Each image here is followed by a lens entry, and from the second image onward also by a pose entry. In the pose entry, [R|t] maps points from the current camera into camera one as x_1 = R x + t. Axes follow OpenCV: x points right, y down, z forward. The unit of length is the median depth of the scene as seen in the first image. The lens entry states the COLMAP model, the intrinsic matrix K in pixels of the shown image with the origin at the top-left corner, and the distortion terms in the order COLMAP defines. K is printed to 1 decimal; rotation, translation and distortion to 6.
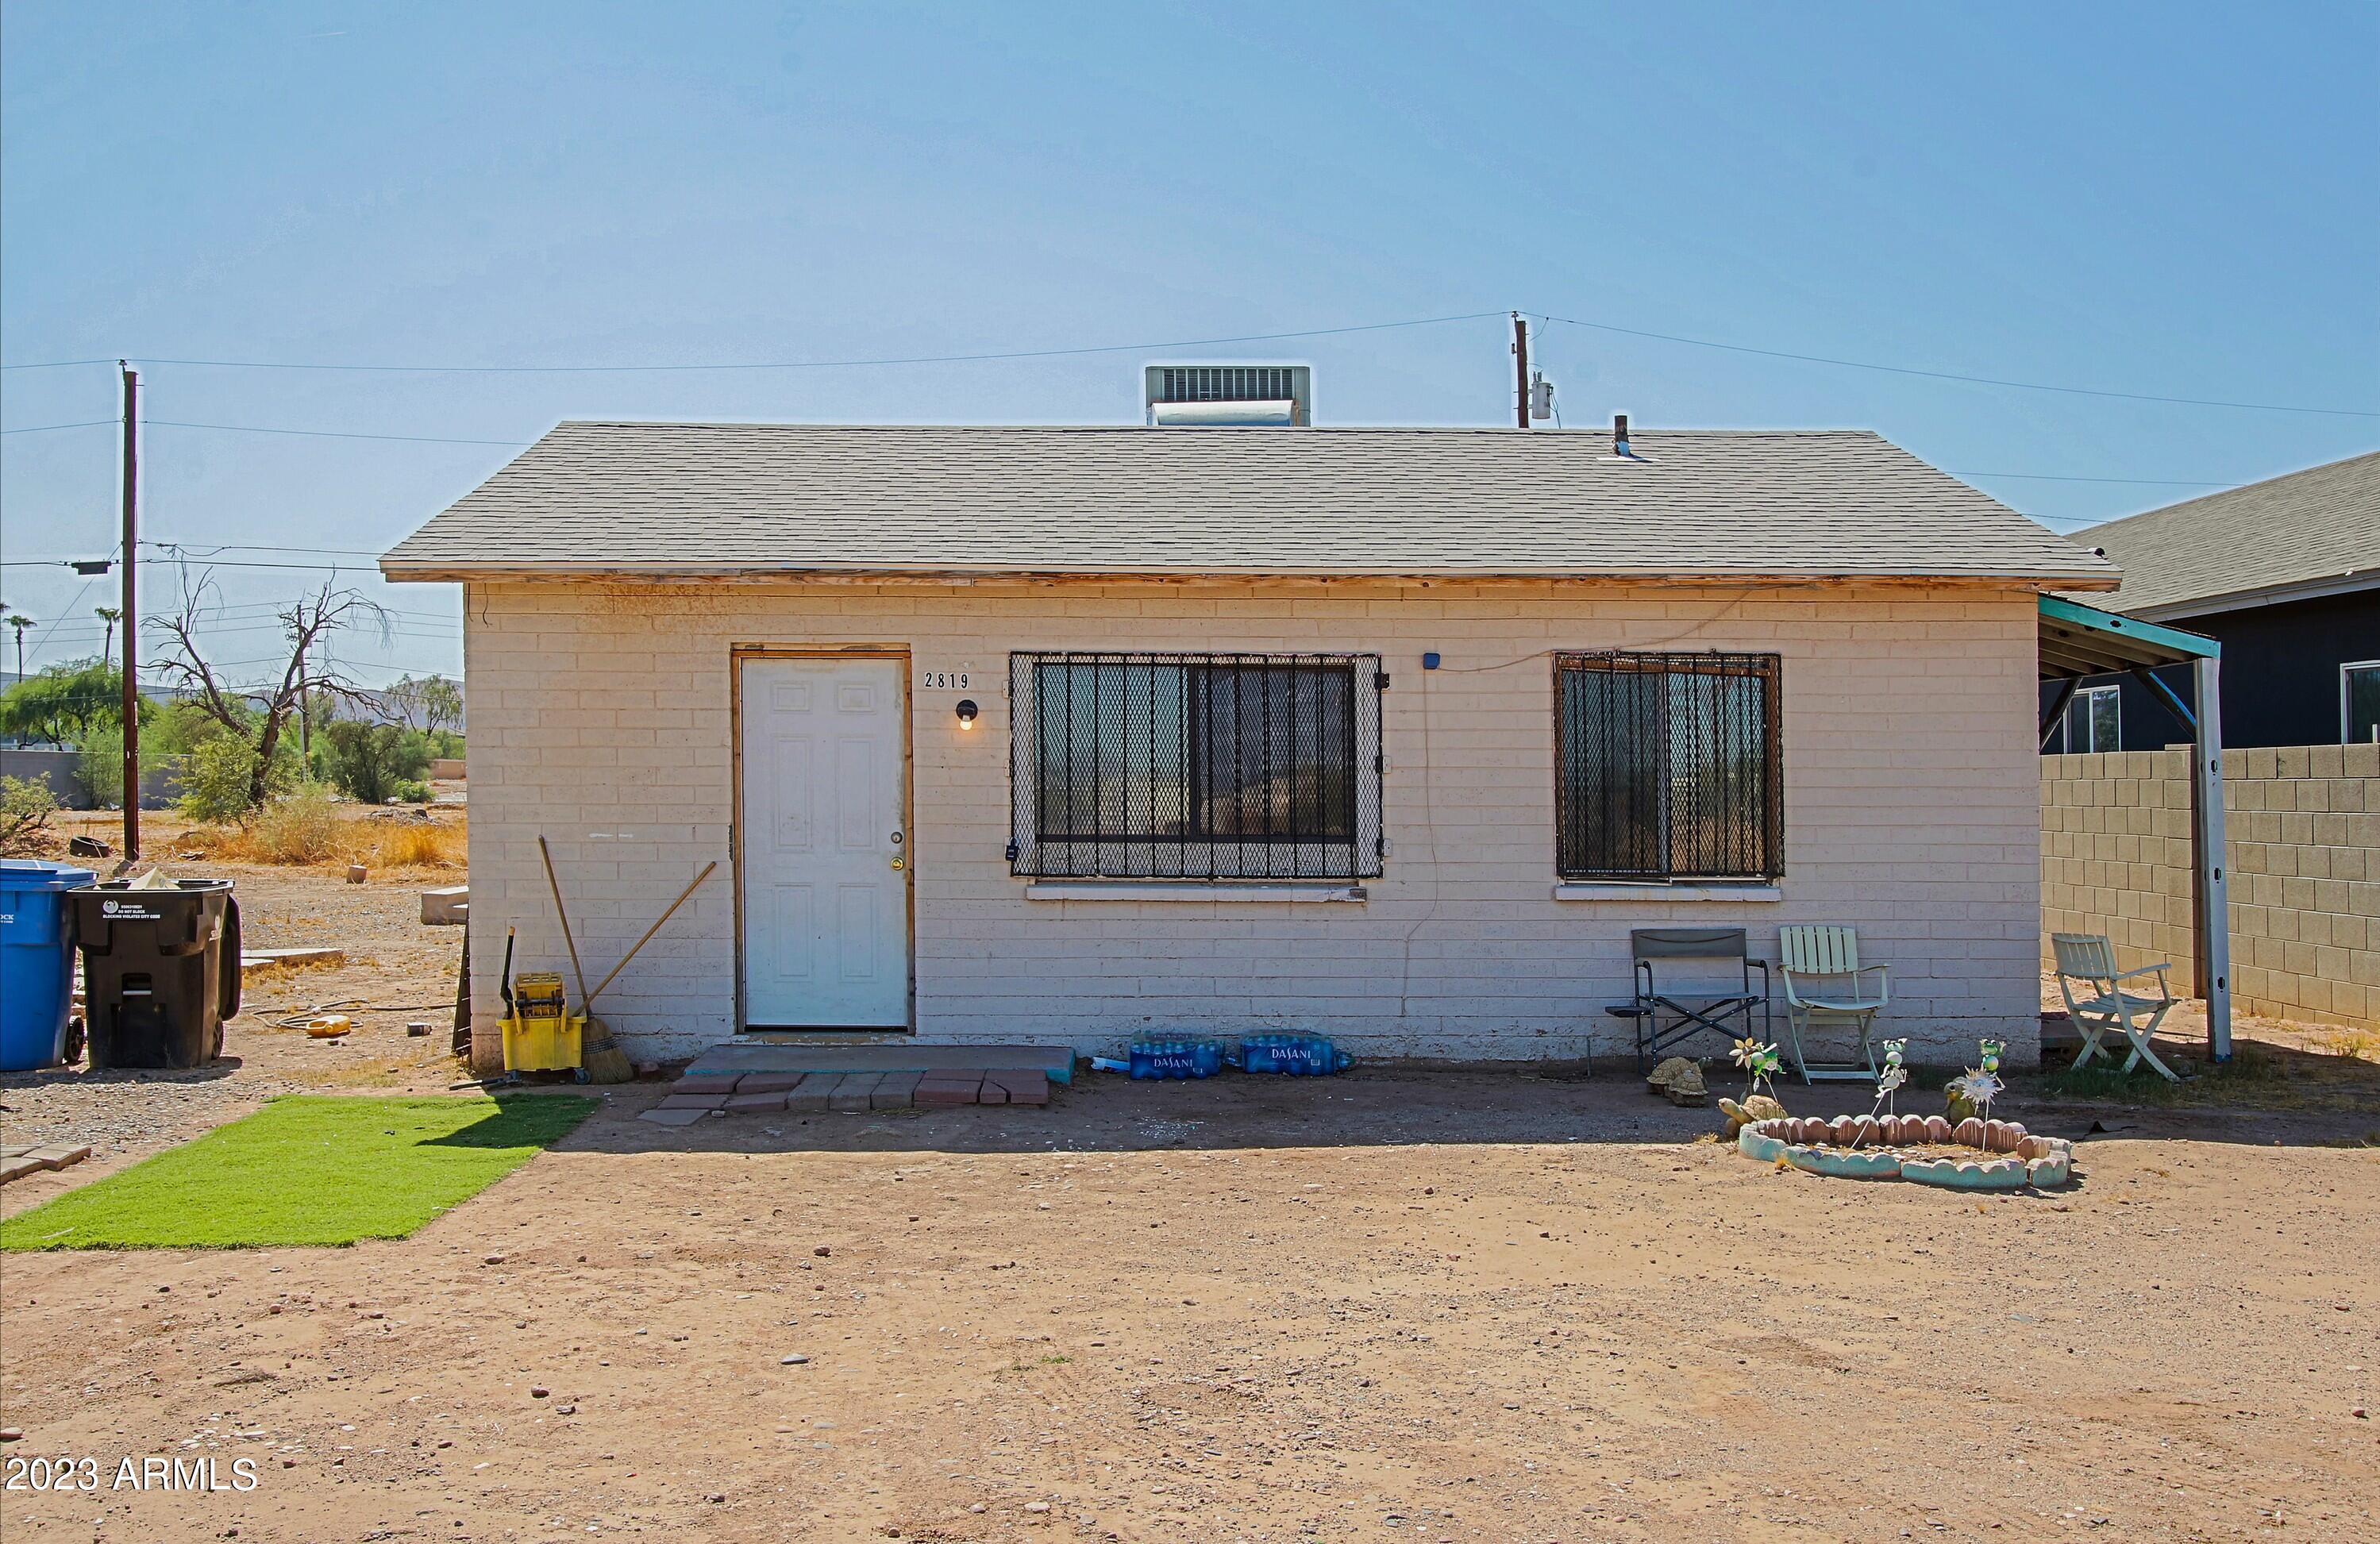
lens RADIAL K [[2329.4, 0, 1190.0], [0, 2329.4, 772.0], [0, 0, 1]] dist [0.005055, 0.018402]
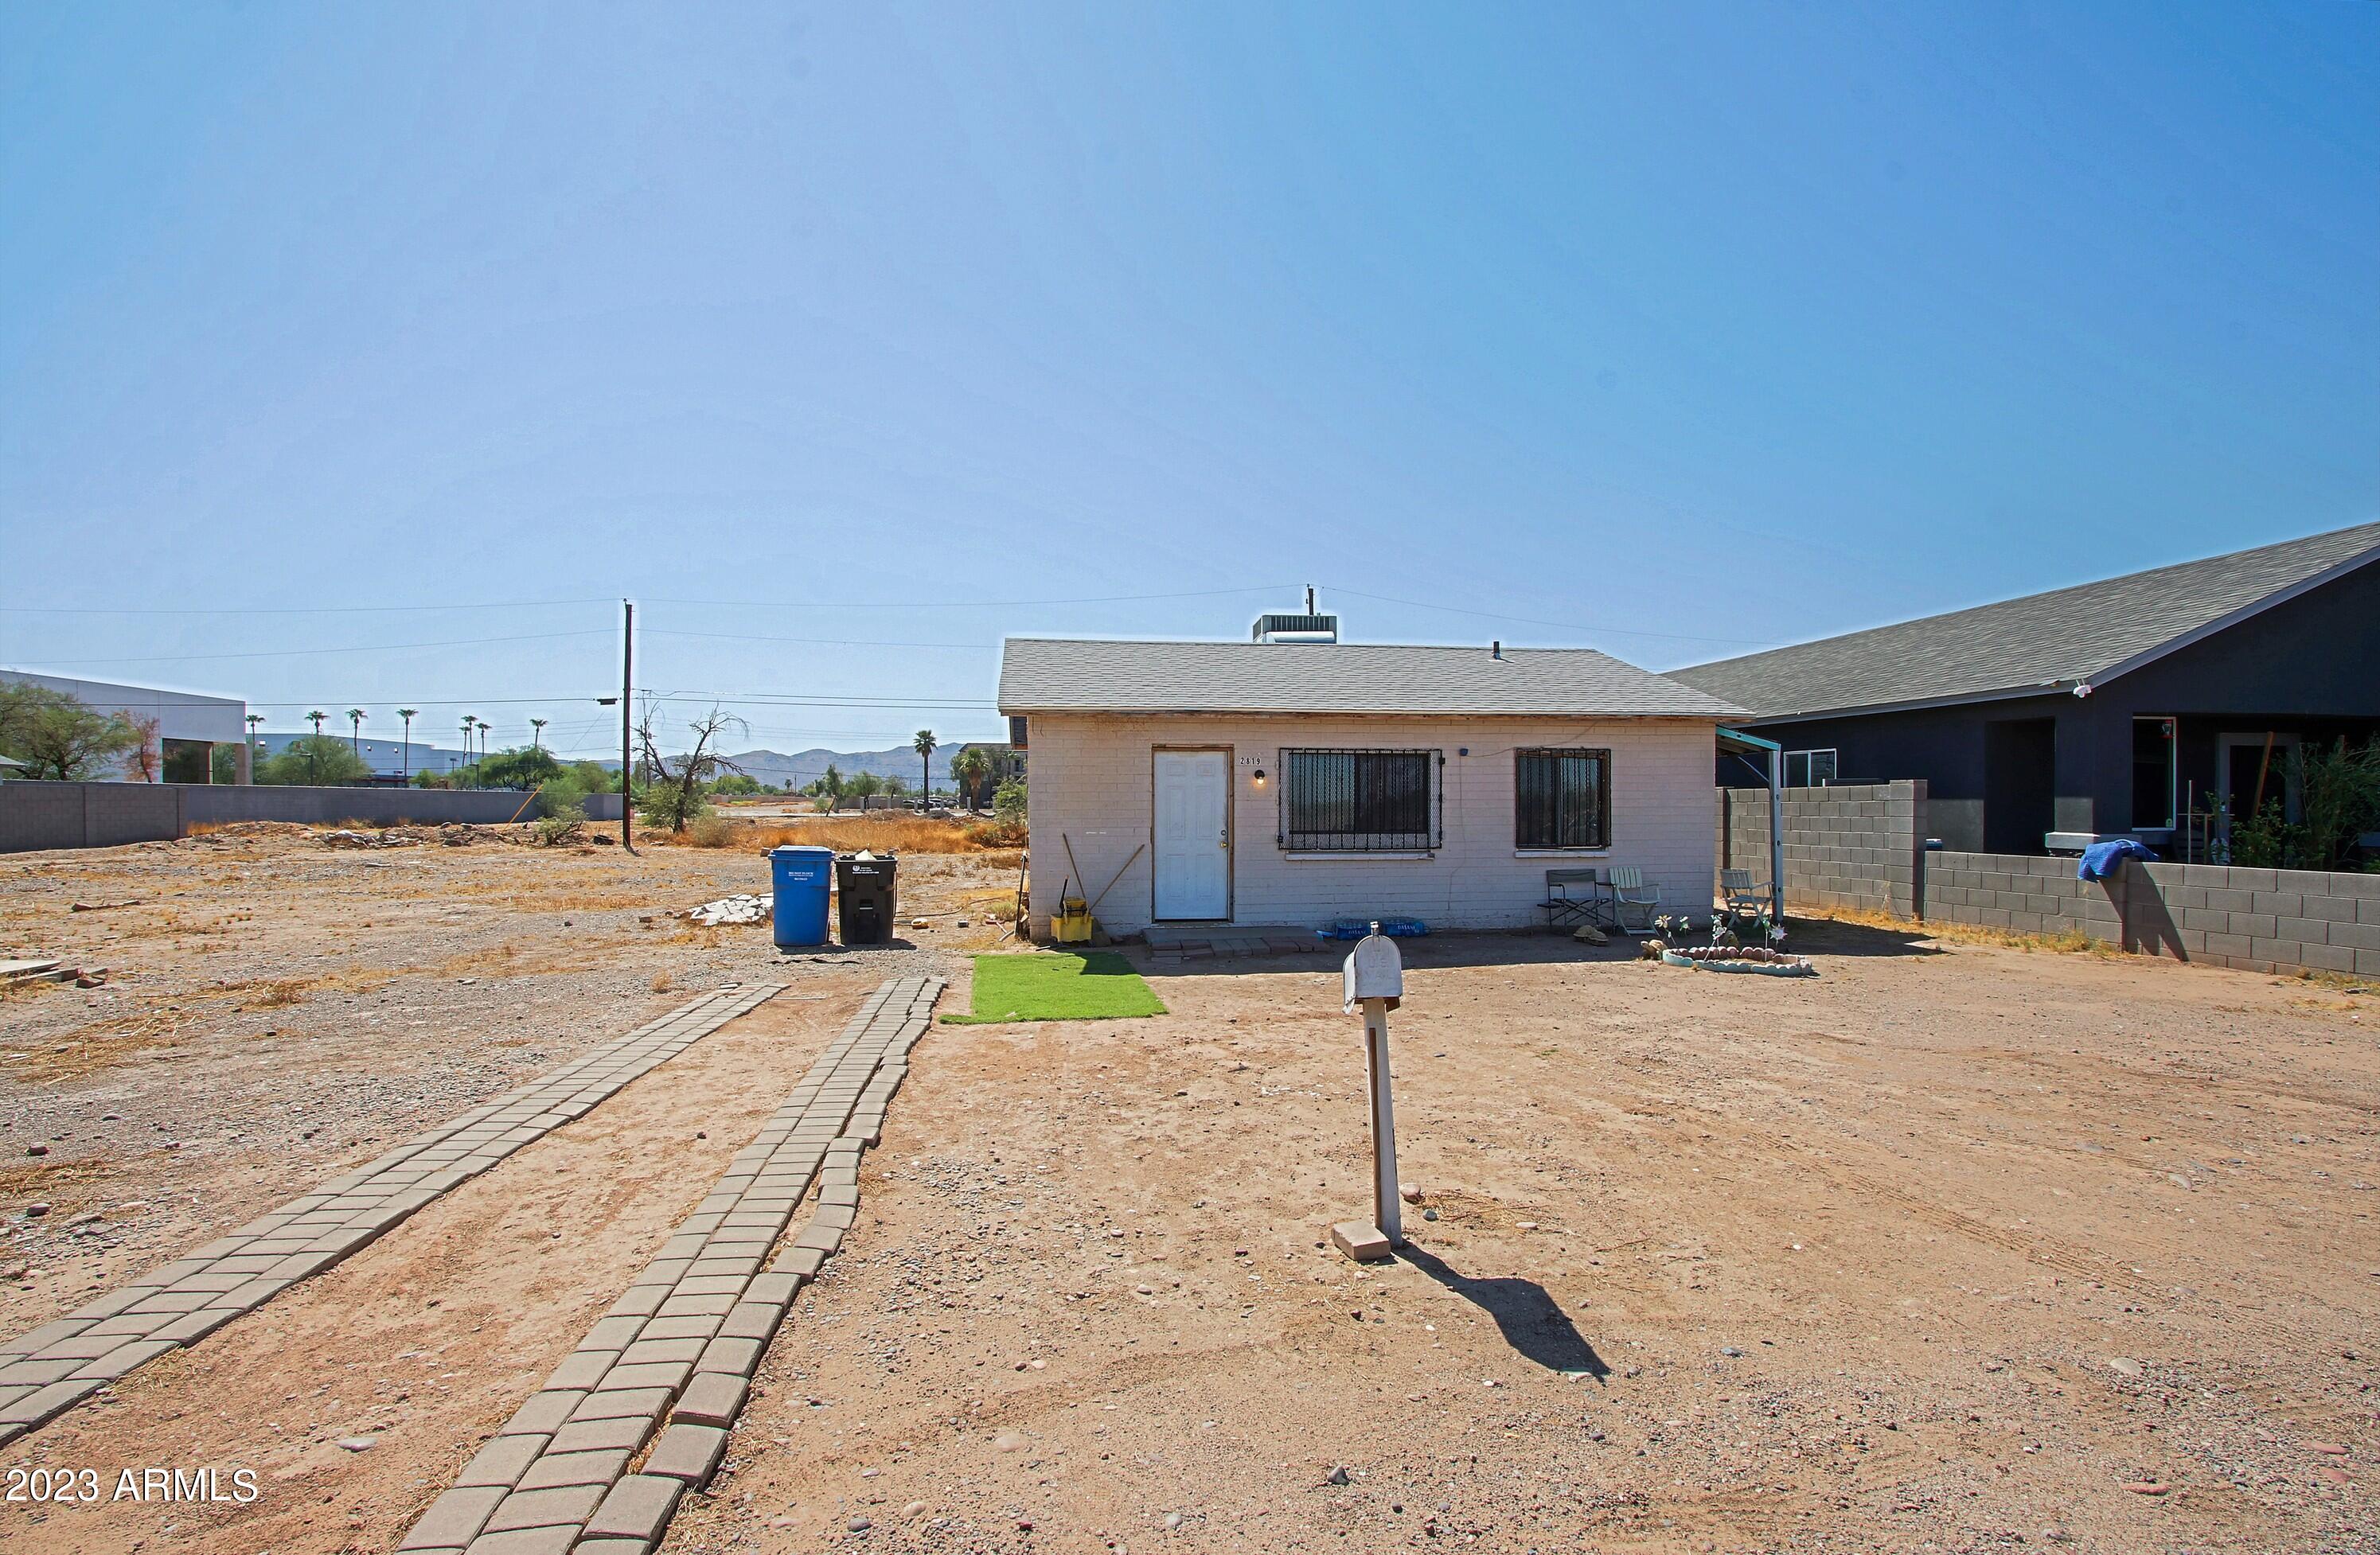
lens RADIAL K [[1124.0, 0, 1192.8], [0, 1124.0, 799.1], [0, 0, 1]] dist [-0.020676, 0.000534]
pose [[0.994205, -0.005602, 0.107351, -0.272301], [0.005547, 0.999984, 0.000808, -0.004501], [-0.107354, -0.000208, 0.994221, -0.052176]]
